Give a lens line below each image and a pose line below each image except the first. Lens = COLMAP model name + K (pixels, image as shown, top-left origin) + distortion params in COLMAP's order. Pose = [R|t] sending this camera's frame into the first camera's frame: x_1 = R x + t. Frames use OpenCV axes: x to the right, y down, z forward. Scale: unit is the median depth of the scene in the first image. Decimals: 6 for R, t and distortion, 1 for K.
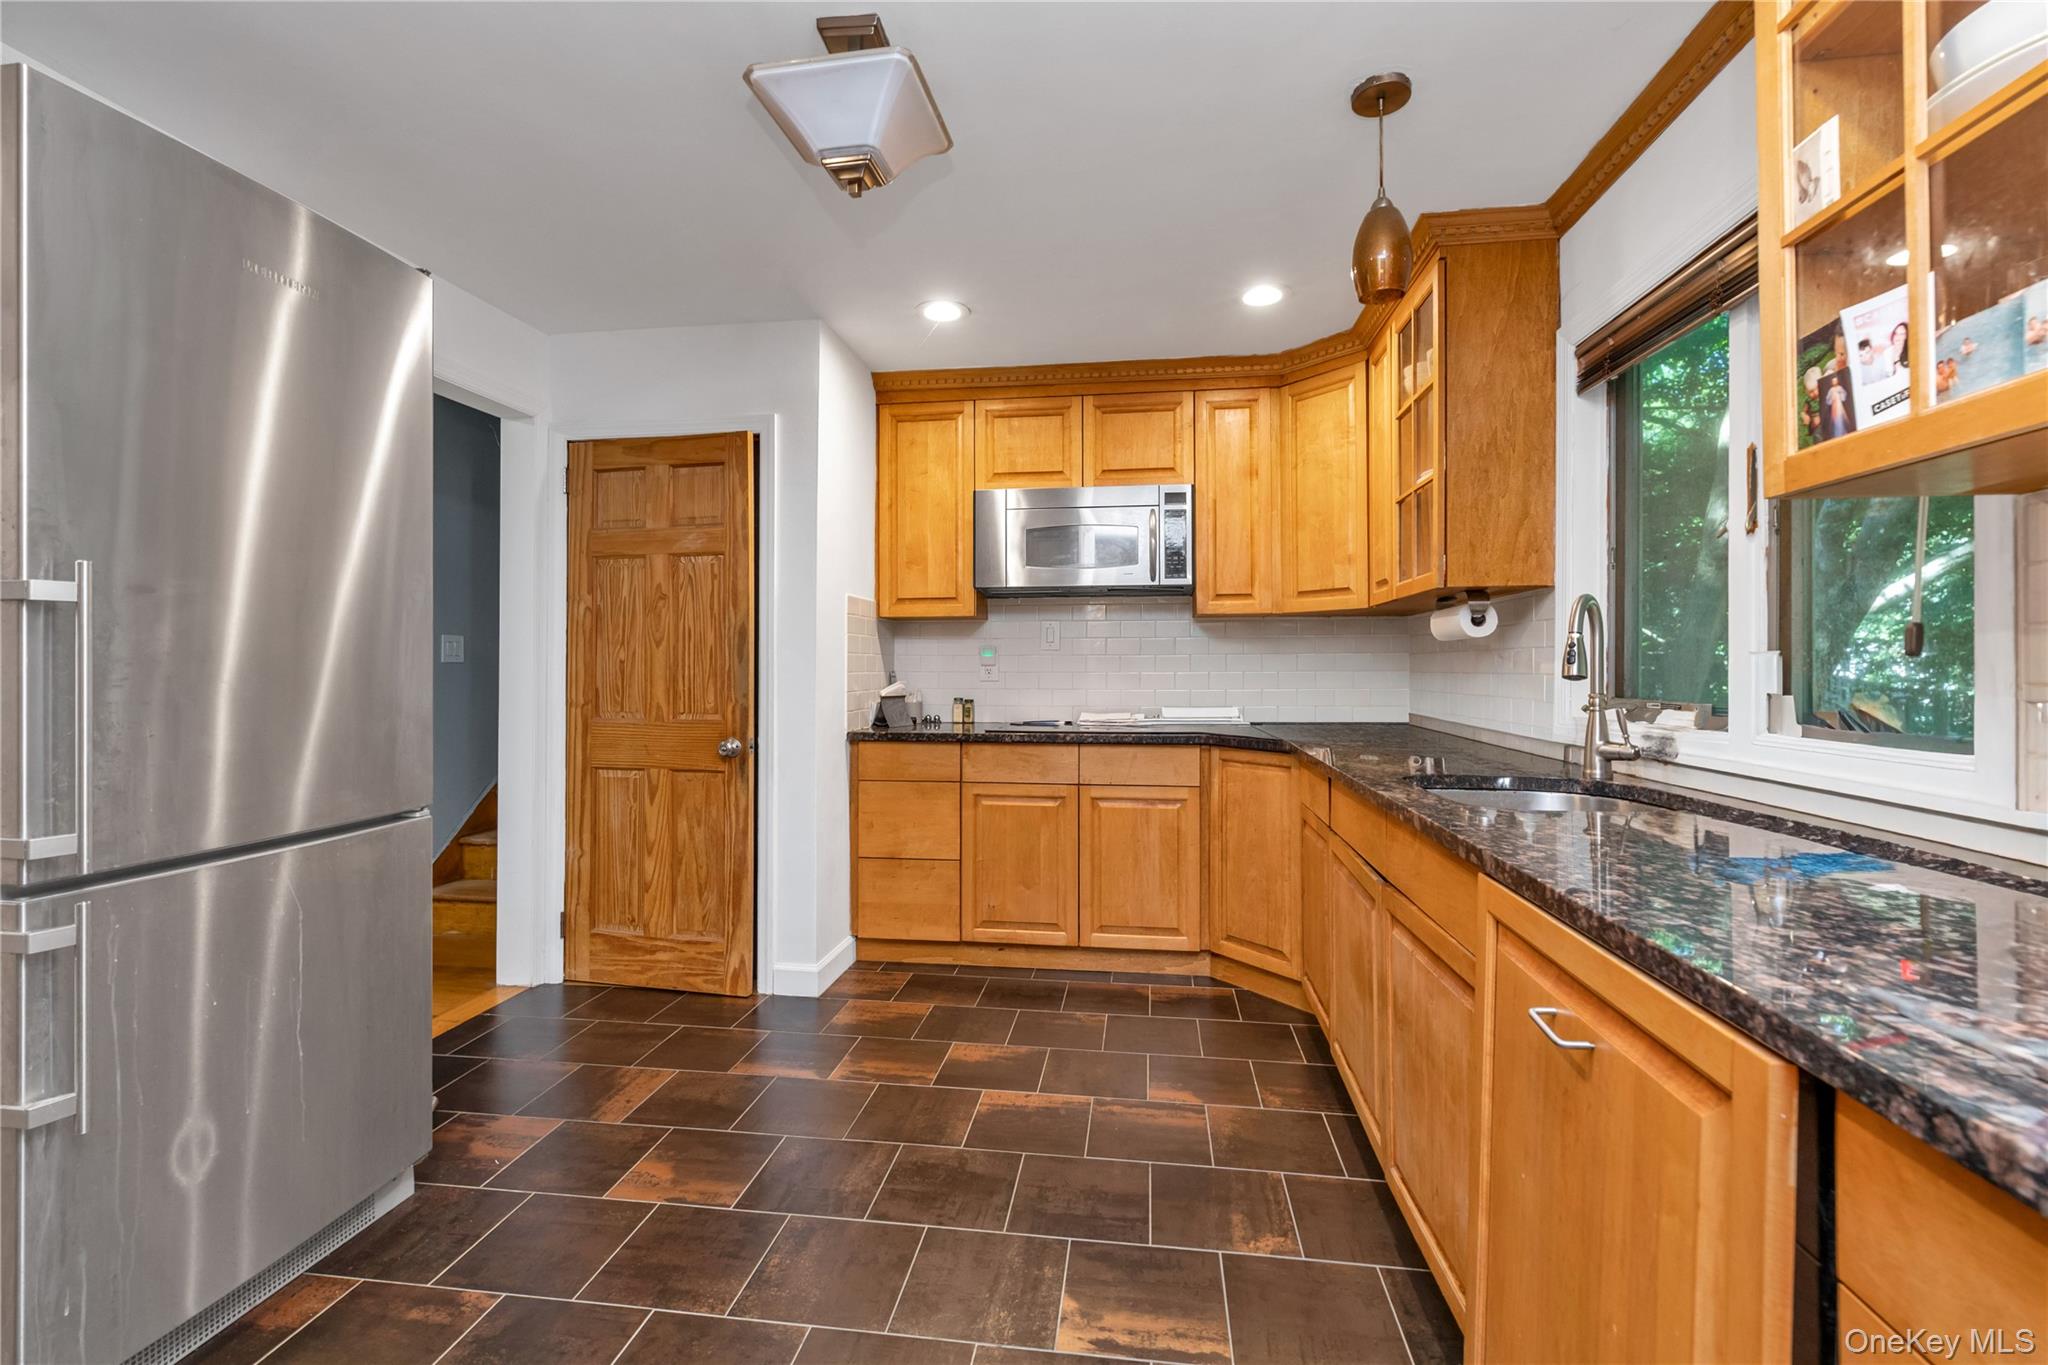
lens RADIAL K [[901.4, 0, 1021.7], [0, 901.4, 670.9], [0, 0, 1]] dist [0.013139, -0.000620]
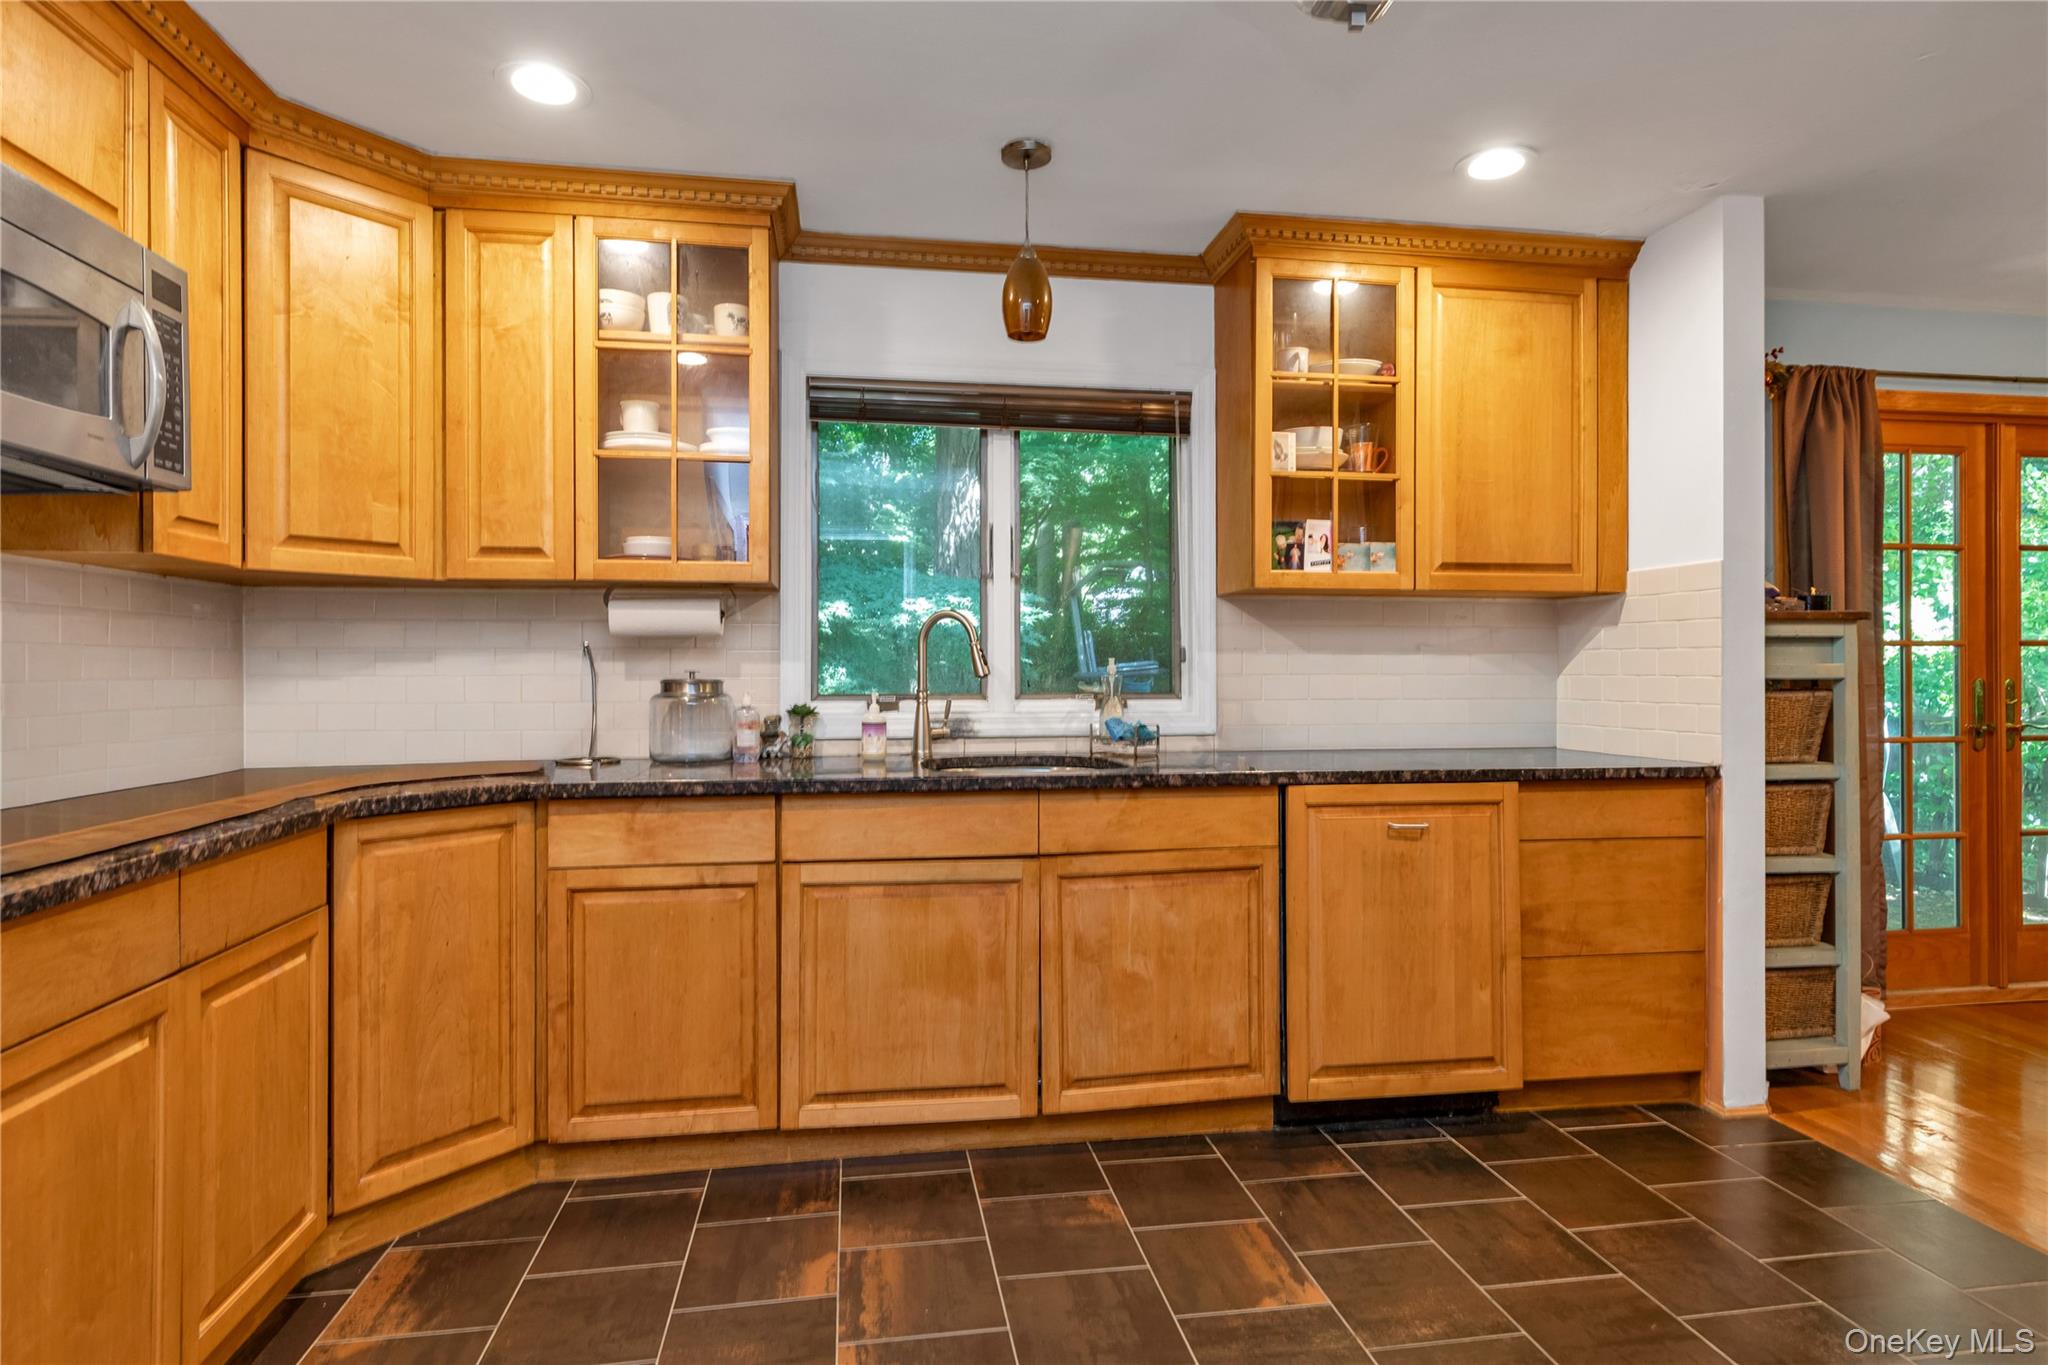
lens RADIAL K [[1072.8, 0, 1023.4], [0, 1072.8, 664.9], [0, 0, 1]] dist [0.006303, 0.000561]
pose [[-0.297299, -0.001416, 0.954783, -1.044688], [0.004706, 0.999985, 0.002949, -0.014150], [-0.954773, 0.005370, -0.297288, 1.676717]]
